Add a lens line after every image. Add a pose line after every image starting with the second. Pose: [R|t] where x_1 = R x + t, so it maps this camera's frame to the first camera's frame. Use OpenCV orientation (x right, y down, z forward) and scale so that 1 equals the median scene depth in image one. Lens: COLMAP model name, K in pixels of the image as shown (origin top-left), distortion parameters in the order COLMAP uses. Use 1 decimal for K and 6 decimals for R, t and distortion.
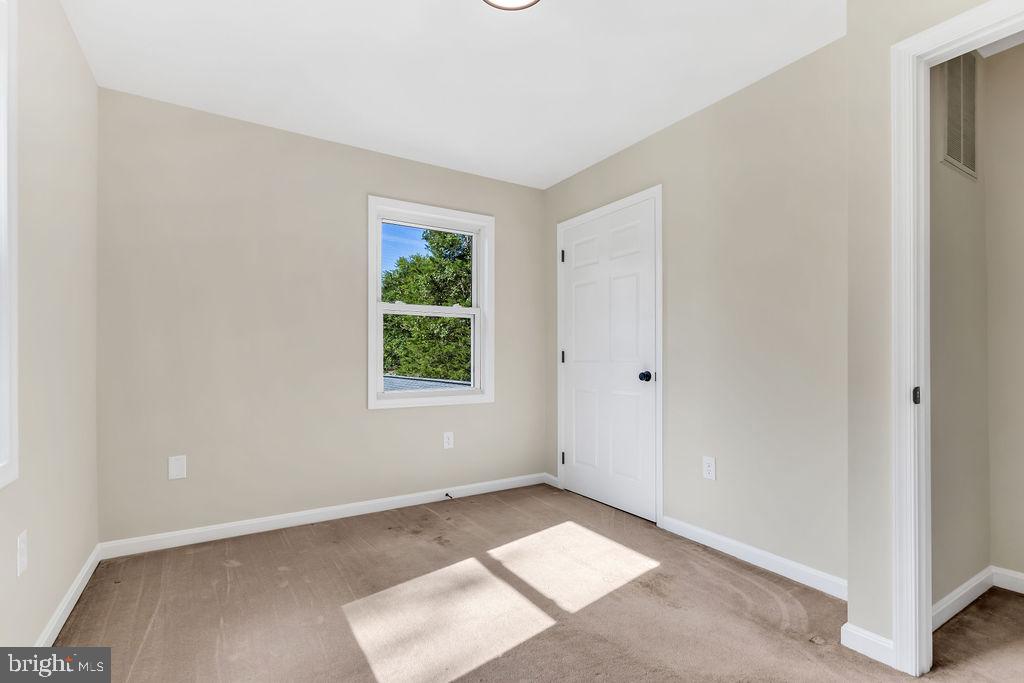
lens RADIAL K [[469.6, 0, 515.6], [0, 469.6, 349.6], [0, 0, 1]] dist [-0.013816, -0.000069]
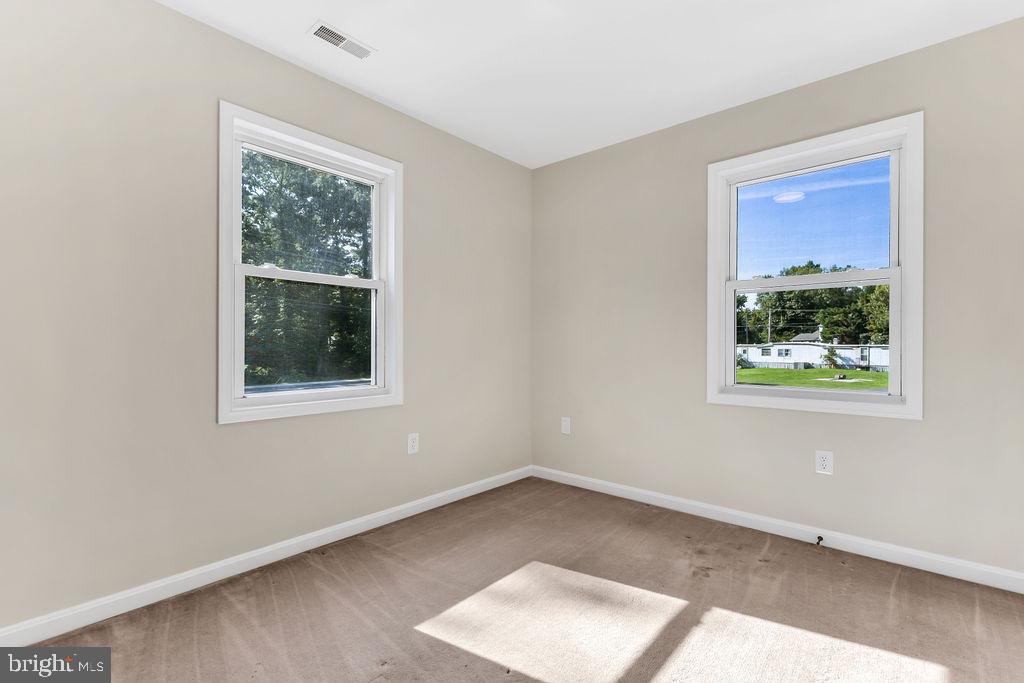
lens RADIAL K [[469.6, 0, 512.8], [0, 469.6, 335.7], [0, 0, 1]] dist [-0.013816, -0.000069]
pose [[0.277830, -0.014327, -0.960523, 0.496434], [0.010520, 0.999874, -0.011871, 0.007264], [0.960573, -0.006806, 0.277946, 0.437481]]
